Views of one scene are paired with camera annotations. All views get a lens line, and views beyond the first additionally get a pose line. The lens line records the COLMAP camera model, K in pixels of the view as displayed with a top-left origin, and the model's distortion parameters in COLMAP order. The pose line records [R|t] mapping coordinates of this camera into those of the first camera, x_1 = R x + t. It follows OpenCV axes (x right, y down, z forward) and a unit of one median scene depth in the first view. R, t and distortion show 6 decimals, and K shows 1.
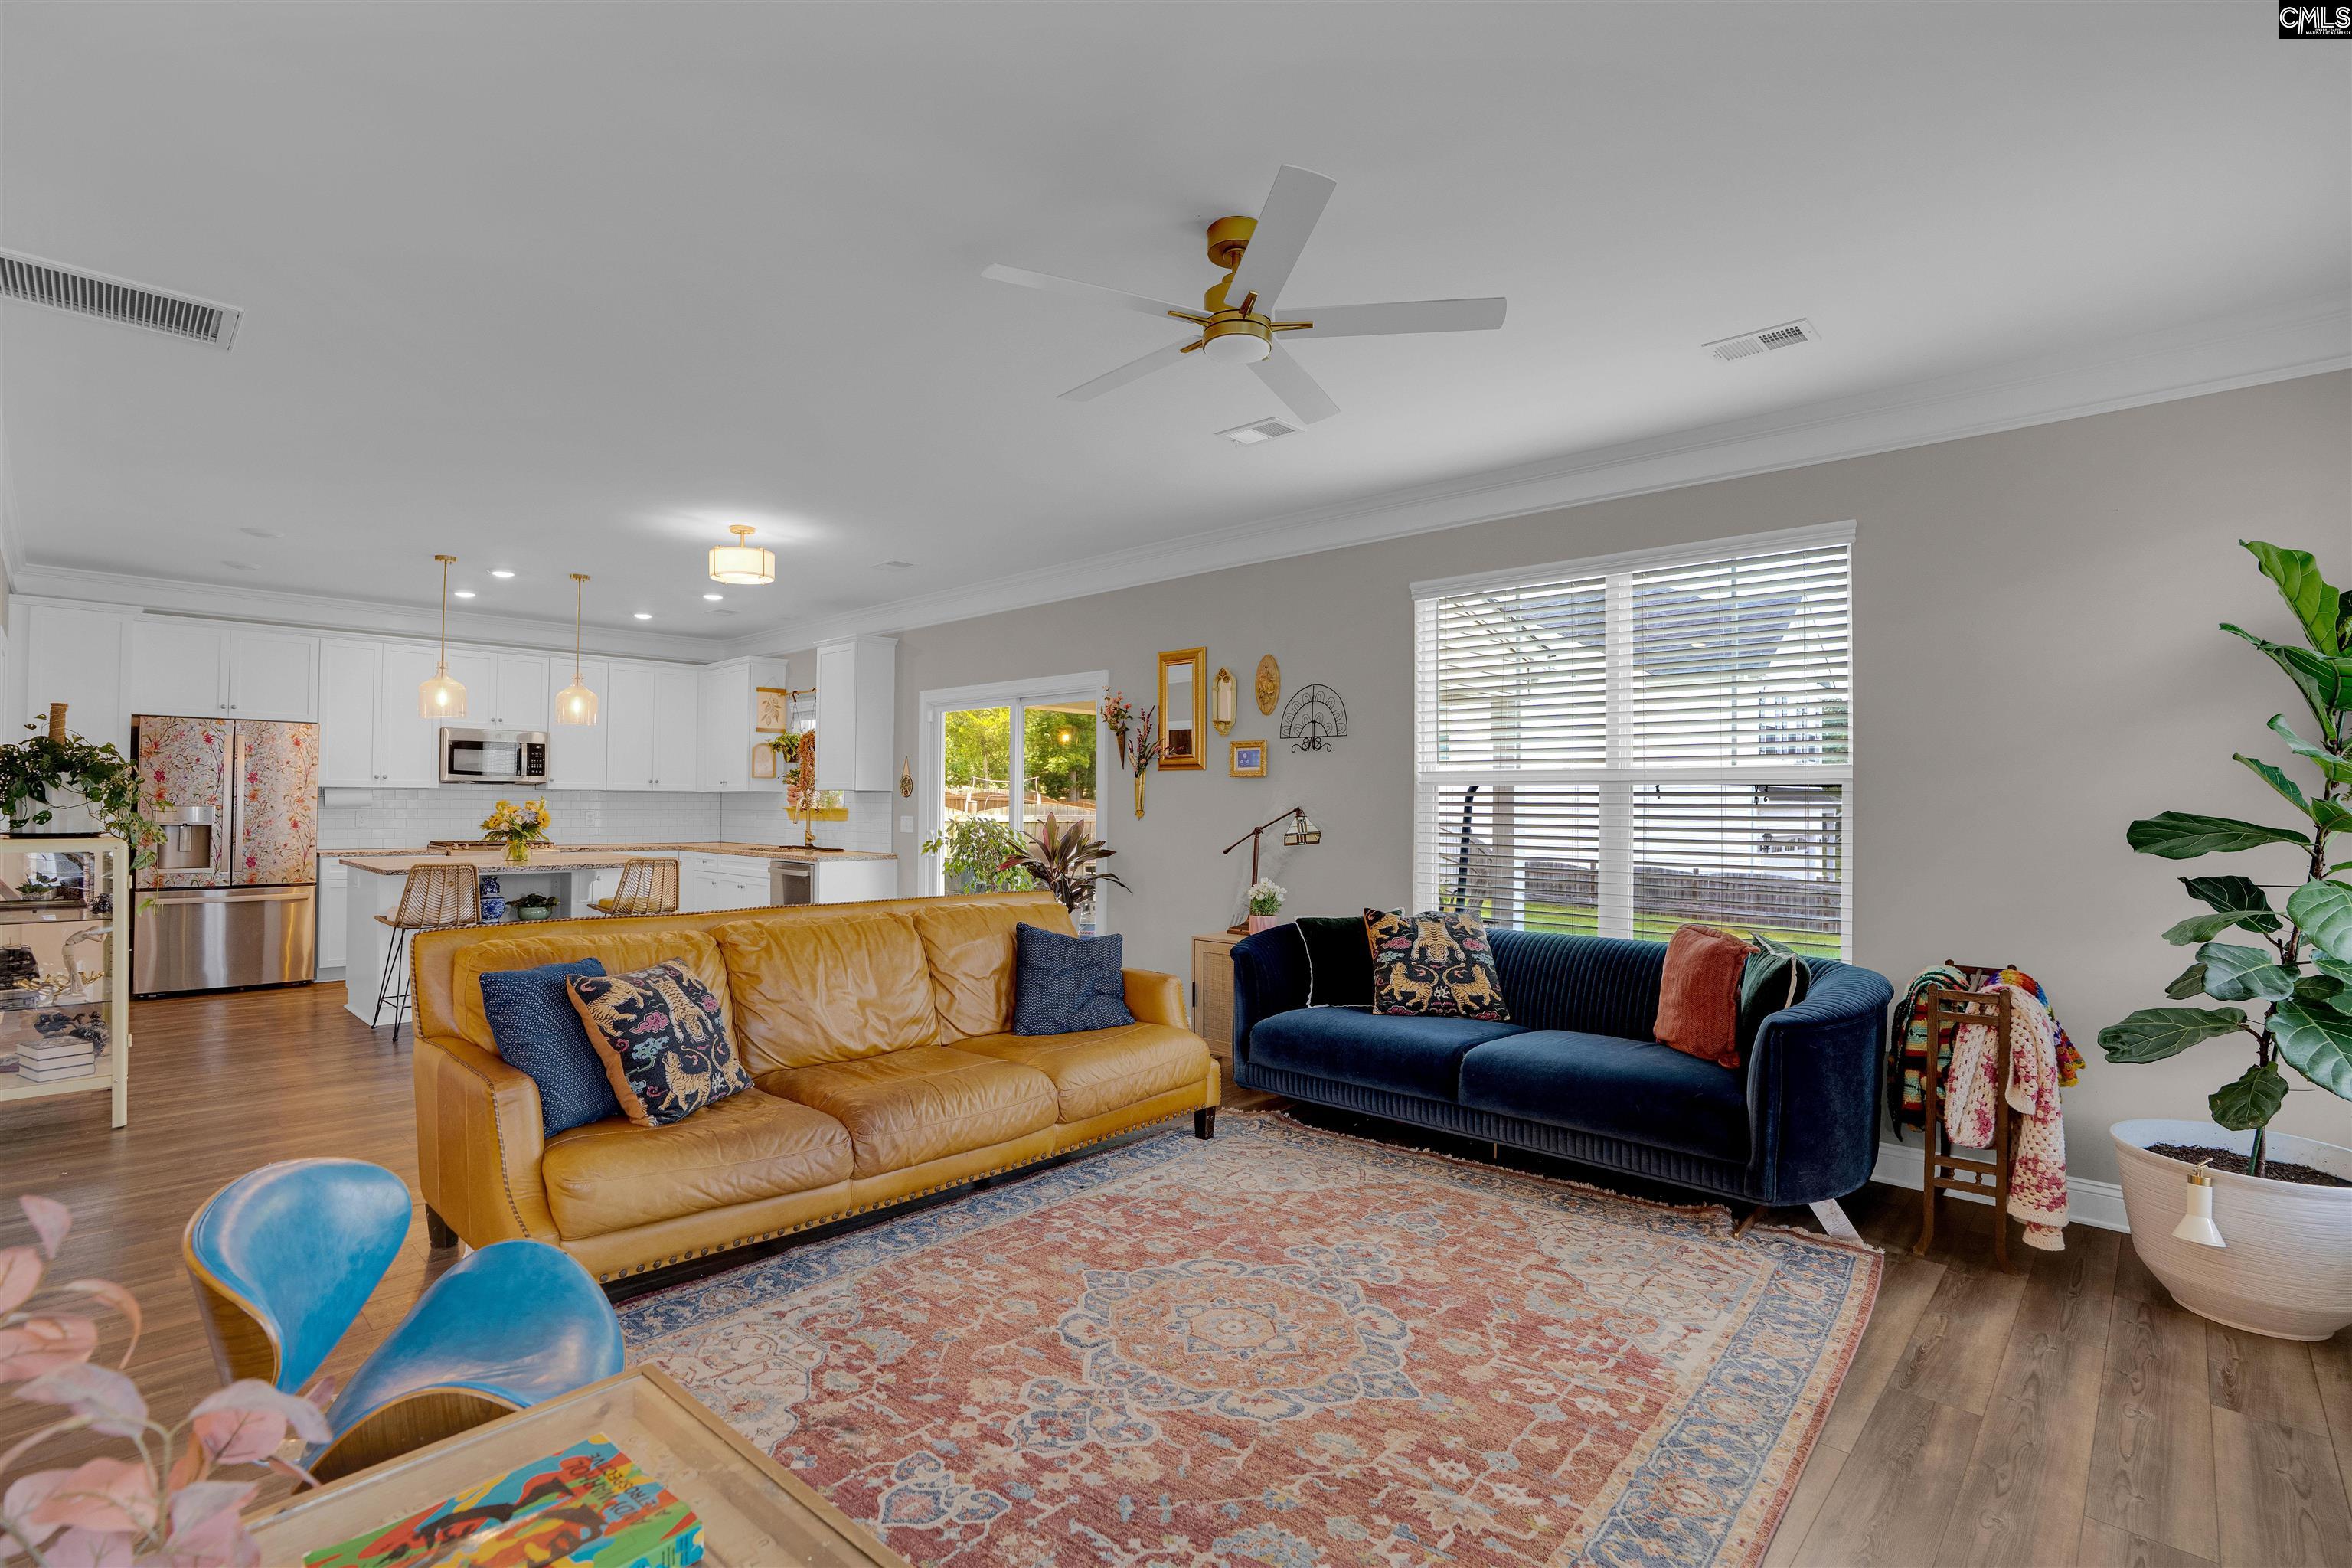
lens RADIAL K [[1086.3, 0, 1155.8], [0, 1086.3, 787.8], [0, 0, 1]] dist [-0.062595, 0.008518]
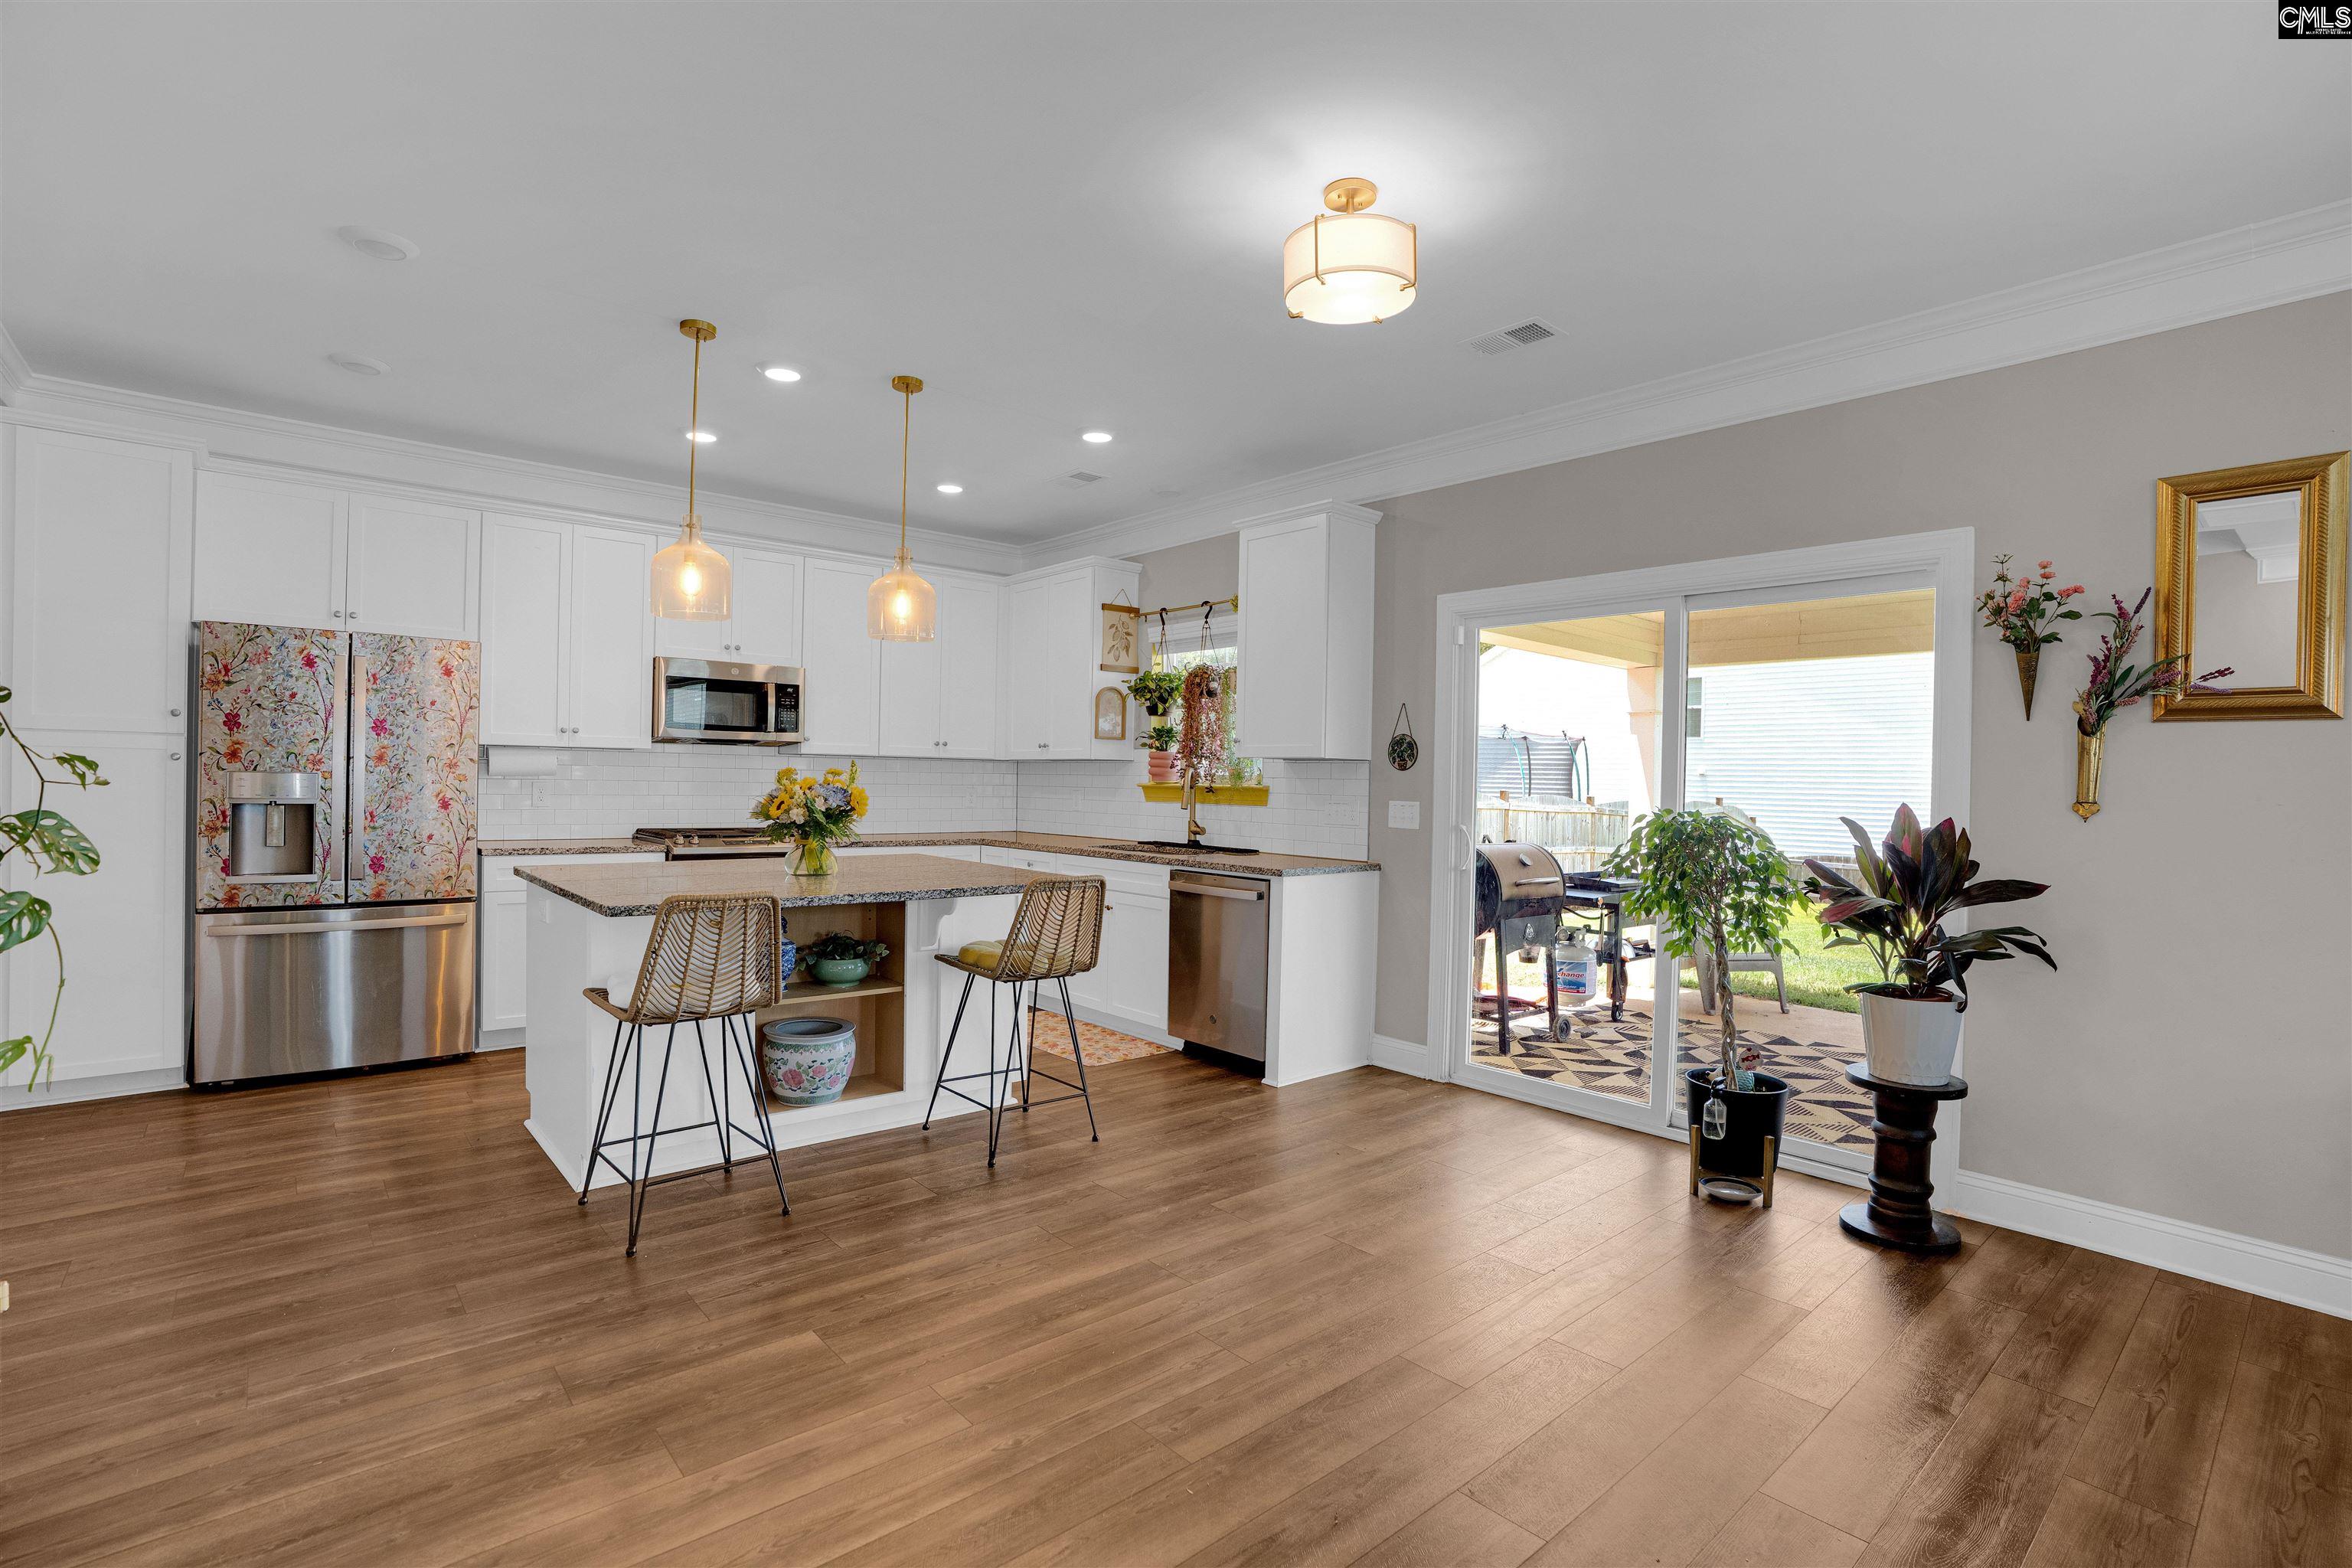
lens RADIAL K [[1086.3, 0, 1120.8], [0, 1086.3, 794.6], [0, 0, 1]] dist [-0.062595, 0.008518]
pose [[0.991122, 0.015132, -0.132091, -0.651218], [-0.011521, 0.999540, 0.028060, 0.014507], [0.132455, -0.026289, 0.990840, 0.817062]]
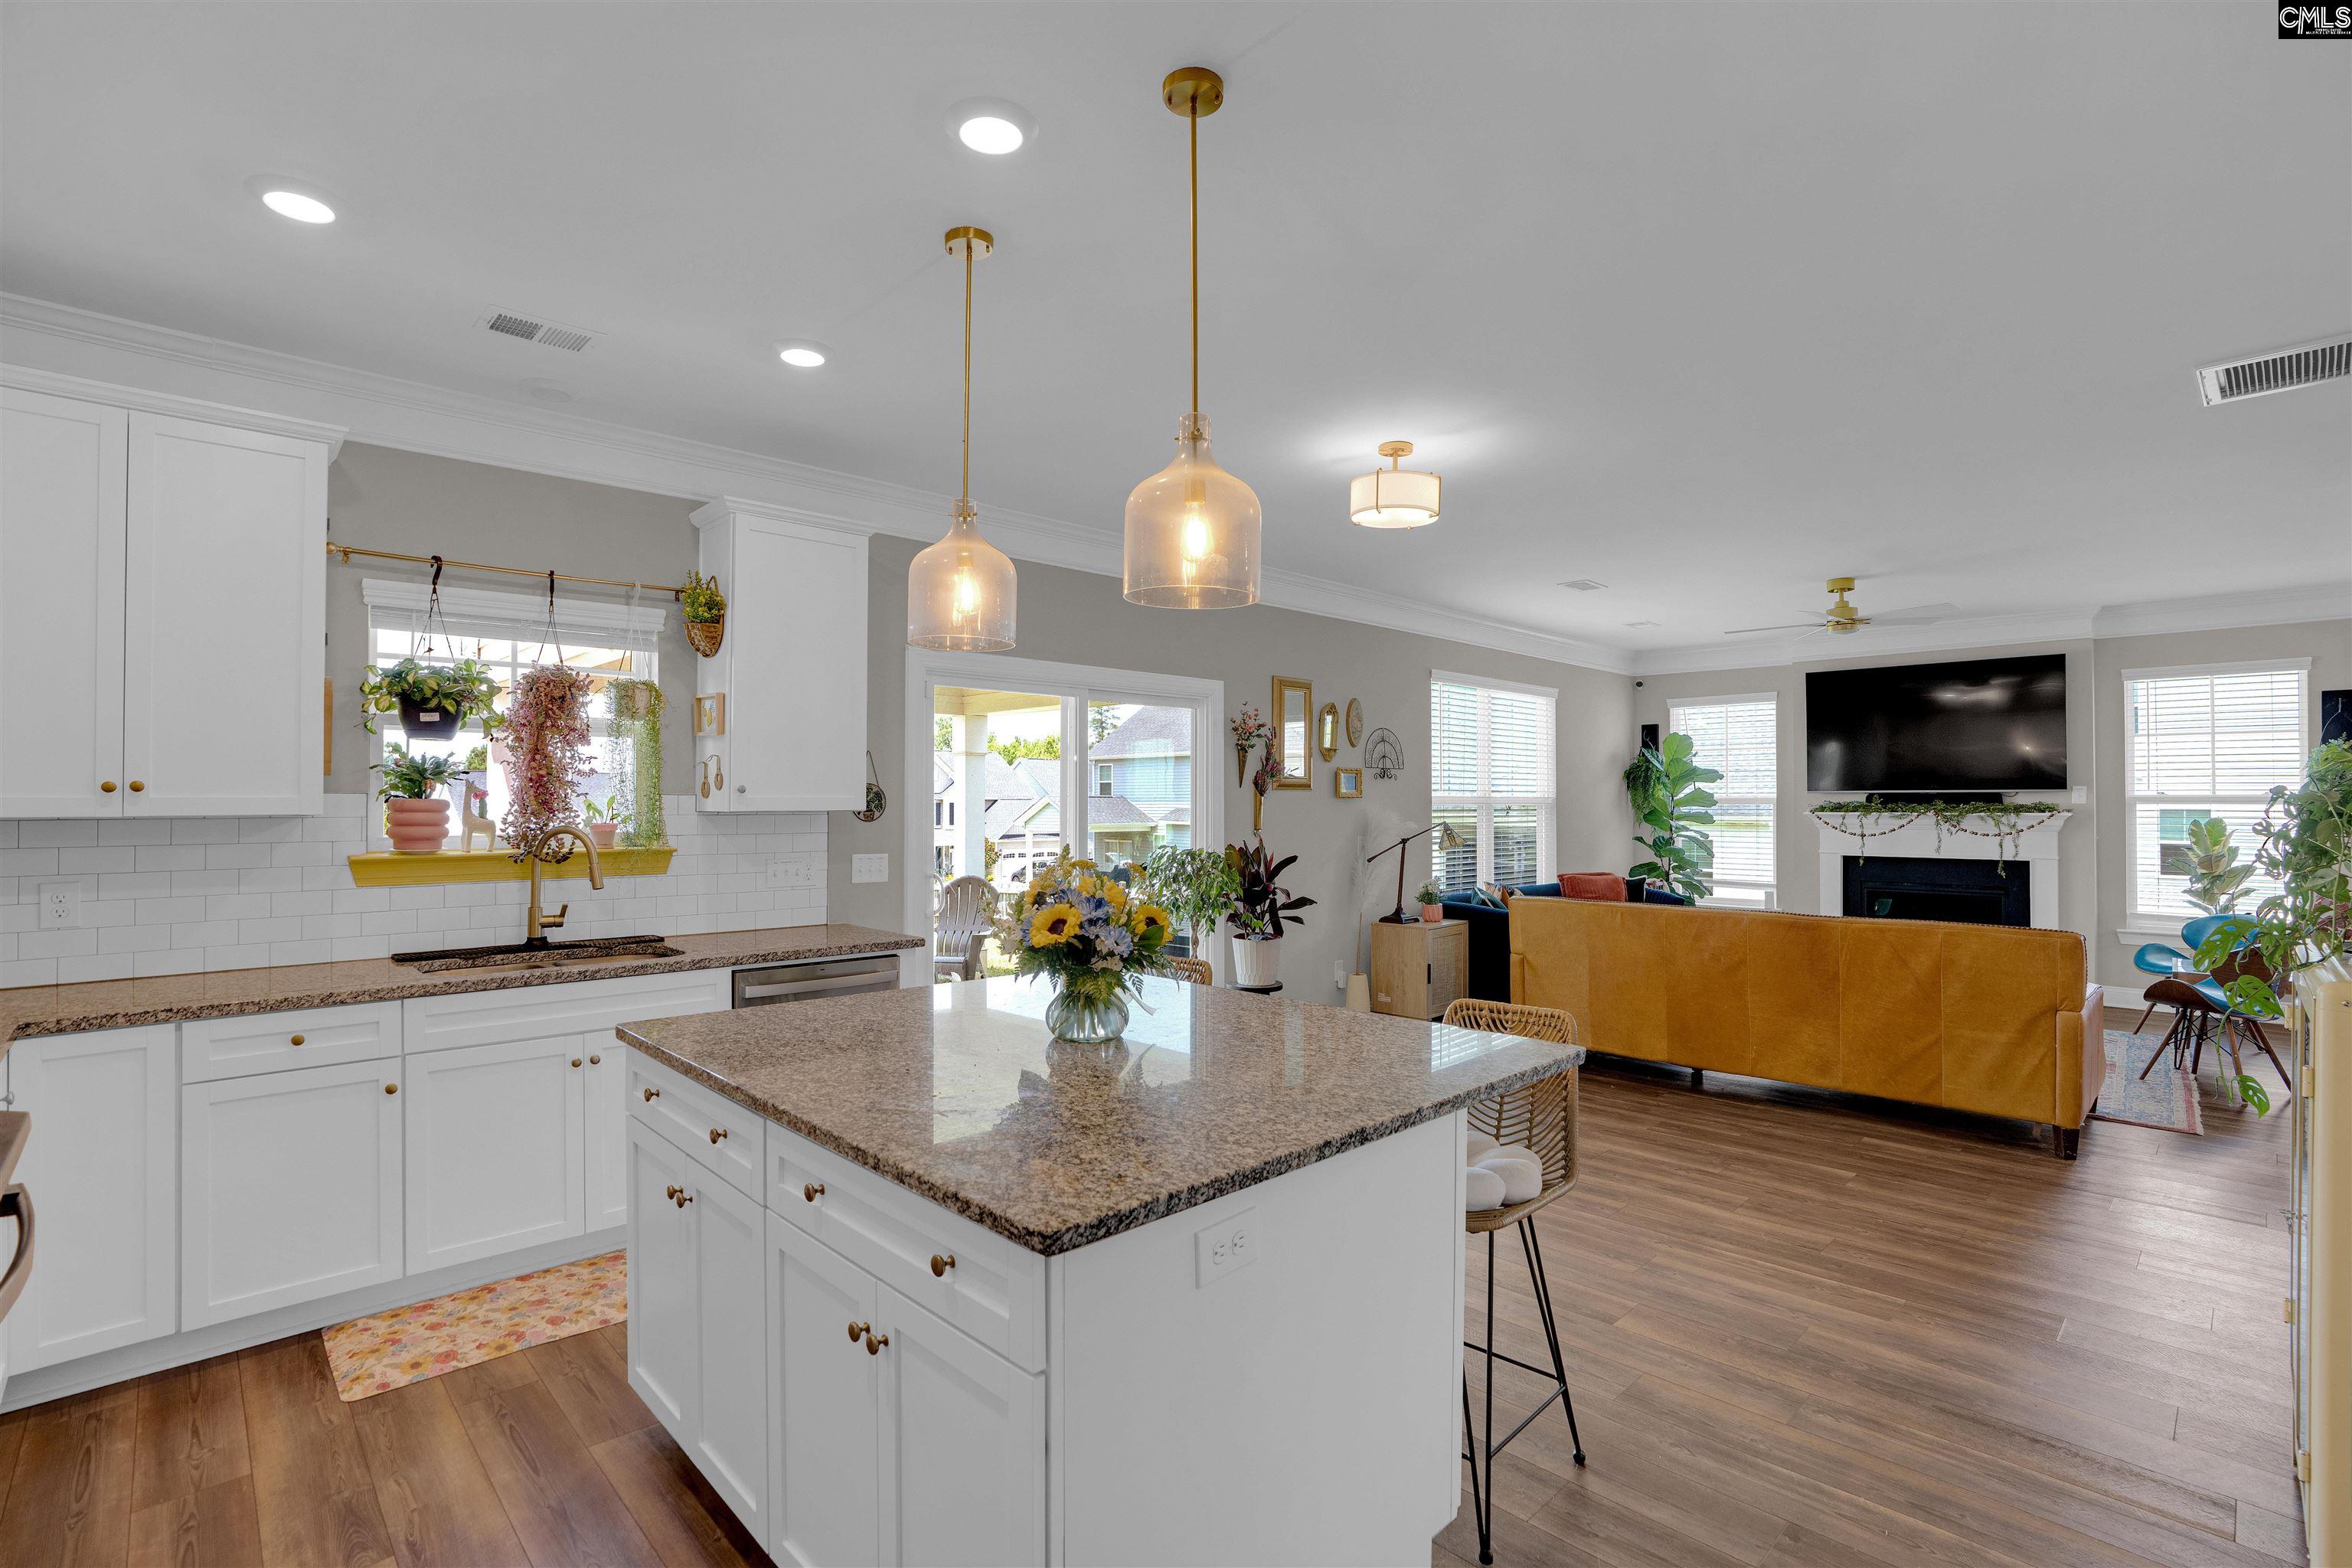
lens RADIAL K [[1086.3, 0, 1207.8], [0, 1086.3, 798.7], [0, 0, 1]] dist [-0.062595, 0.008518]
pose [[0.003380, -0.004442, 0.999984, -1.697461], [-0.013110, 0.999904, 0.004486, -0.017575], [-0.999908, -0.013125, 0.003322, 1.724049]]
